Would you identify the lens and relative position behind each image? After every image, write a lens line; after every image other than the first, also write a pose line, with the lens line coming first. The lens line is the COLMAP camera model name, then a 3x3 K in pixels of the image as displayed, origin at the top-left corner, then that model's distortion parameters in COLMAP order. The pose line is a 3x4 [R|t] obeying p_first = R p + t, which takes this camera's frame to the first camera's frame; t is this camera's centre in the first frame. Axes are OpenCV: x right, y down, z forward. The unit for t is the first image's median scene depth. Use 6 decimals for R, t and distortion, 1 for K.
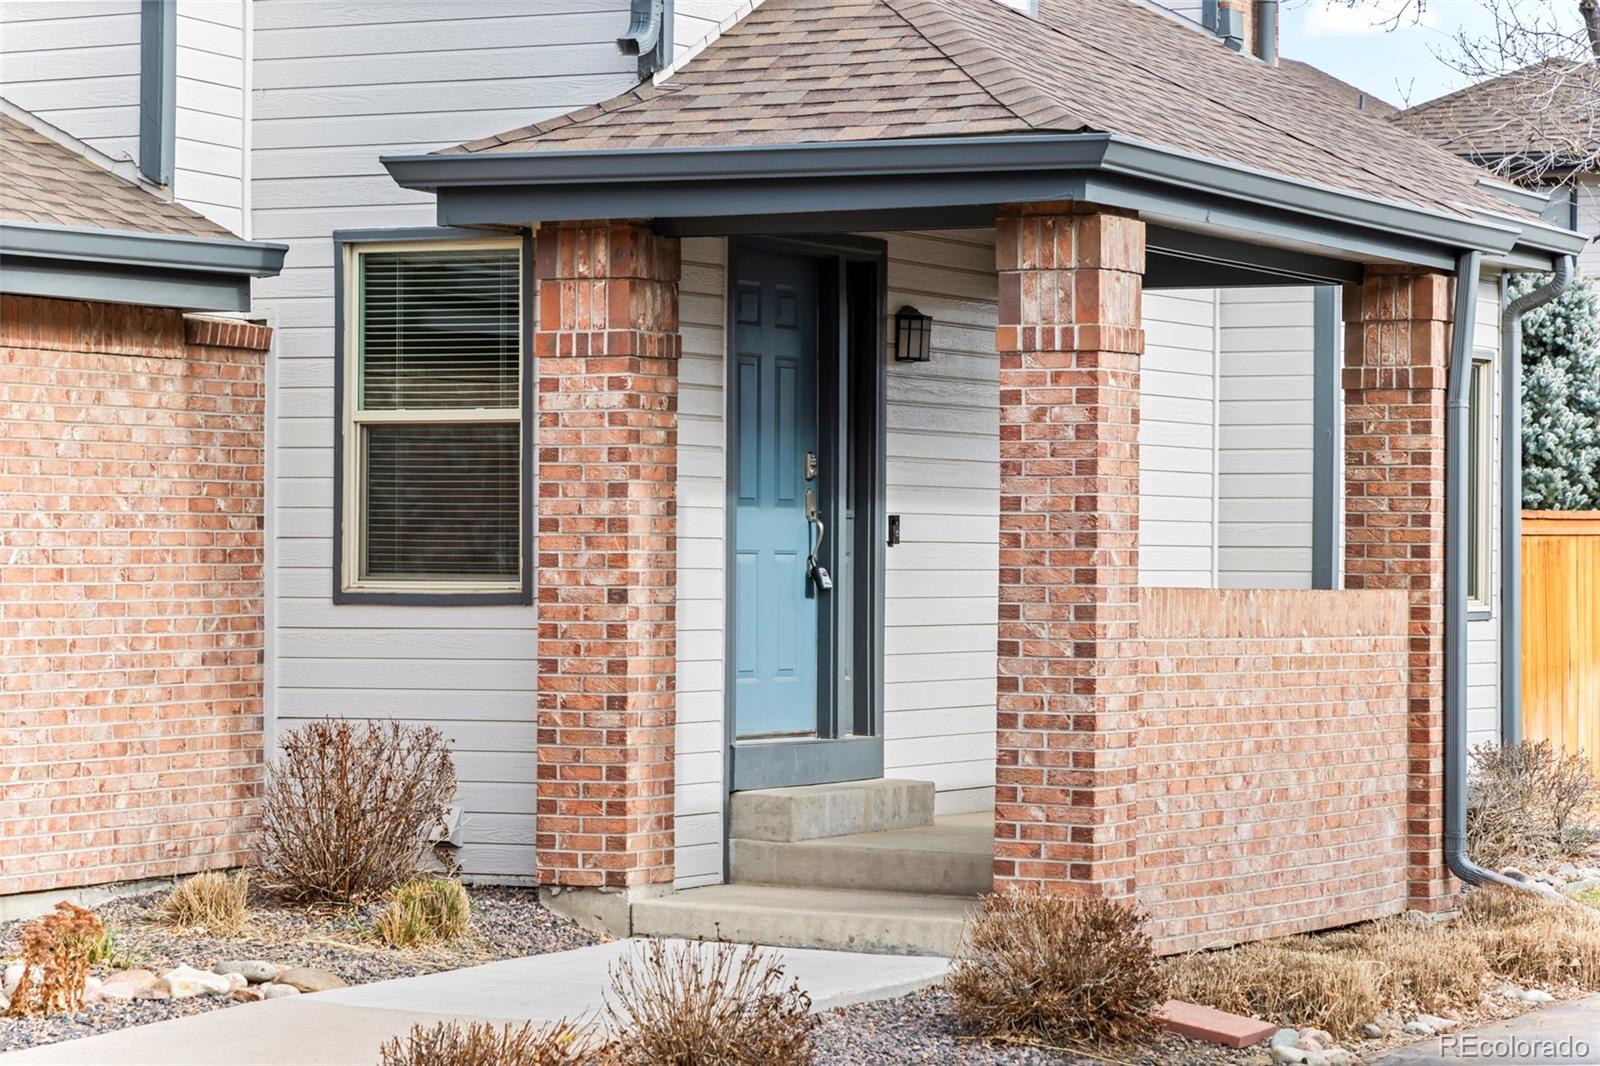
lens RADIAL K [[4621.8, 0, 803.4], [0, 4621.8, 525.0], [0, 0, 1]] dist [0.124140, 0.000000]
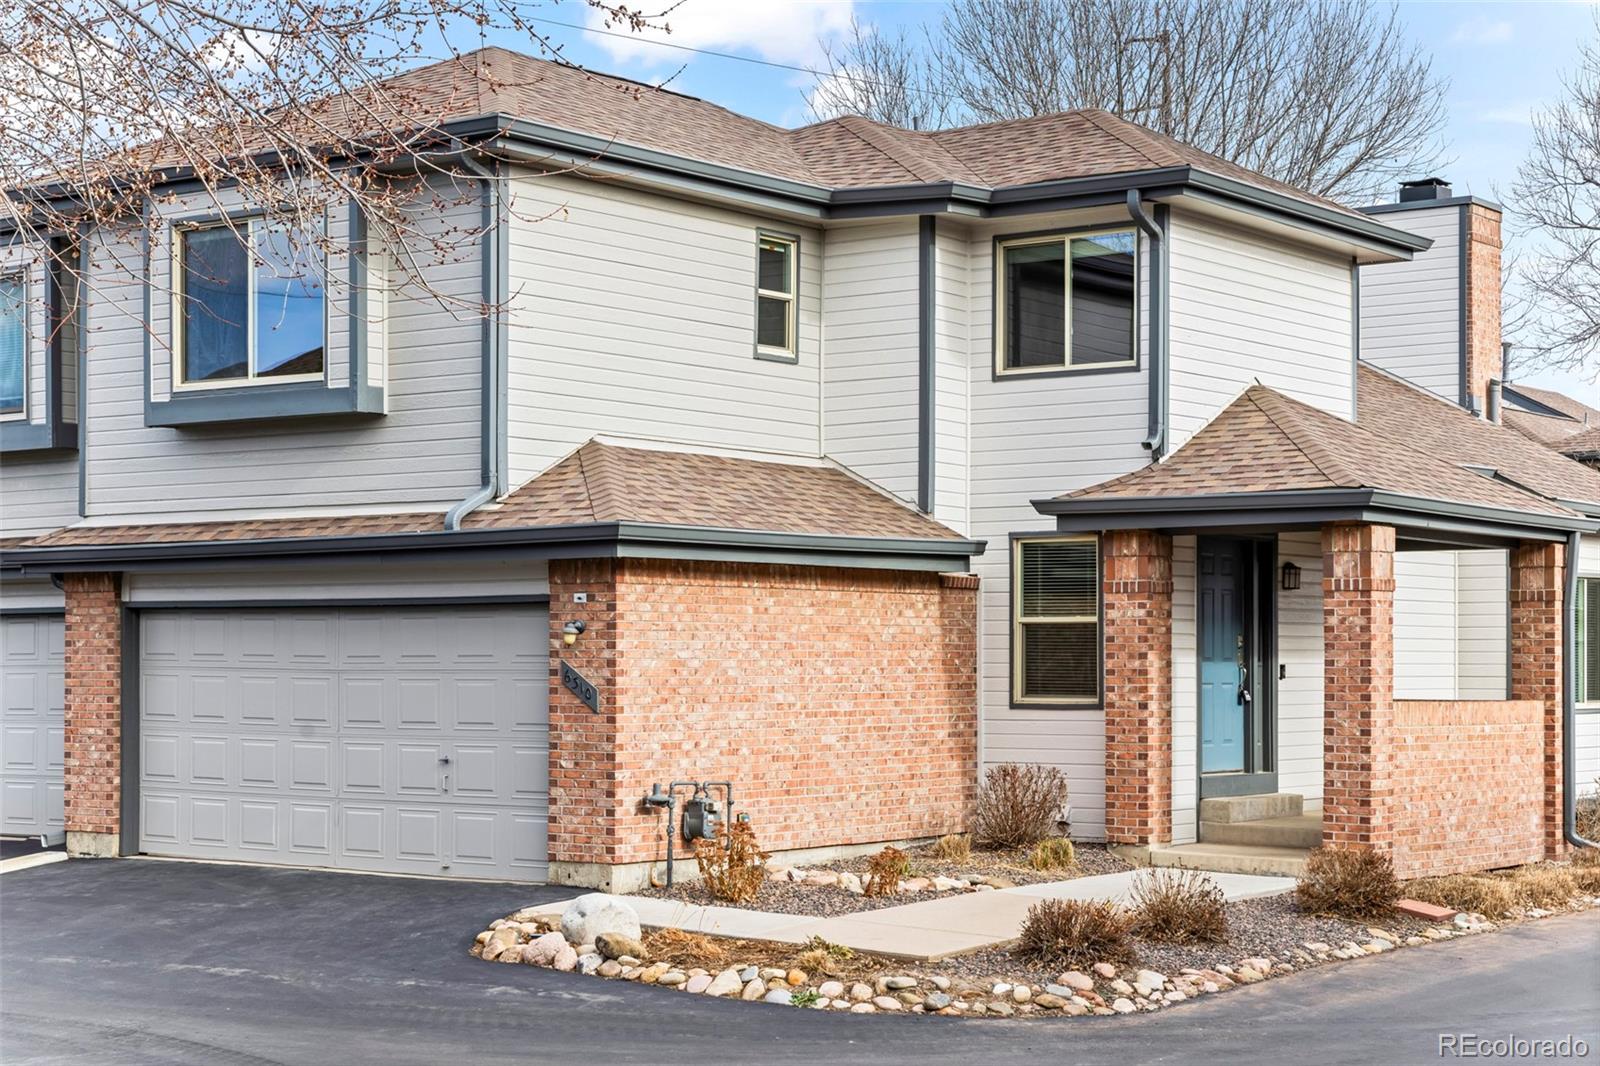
lens RADIAL K [[2732.2, 0, 748.9], [0, 2732.2, 597.3], [0, 0, 1]] dist [0.010744, 0.000000]
pose [[0.980060, -0.007873, -0.198547, 0.031261], [0.004813, 0.999862, -0.015887, -0.015113], [0.198644, 0.014614, 0.979963, -0.258704]]
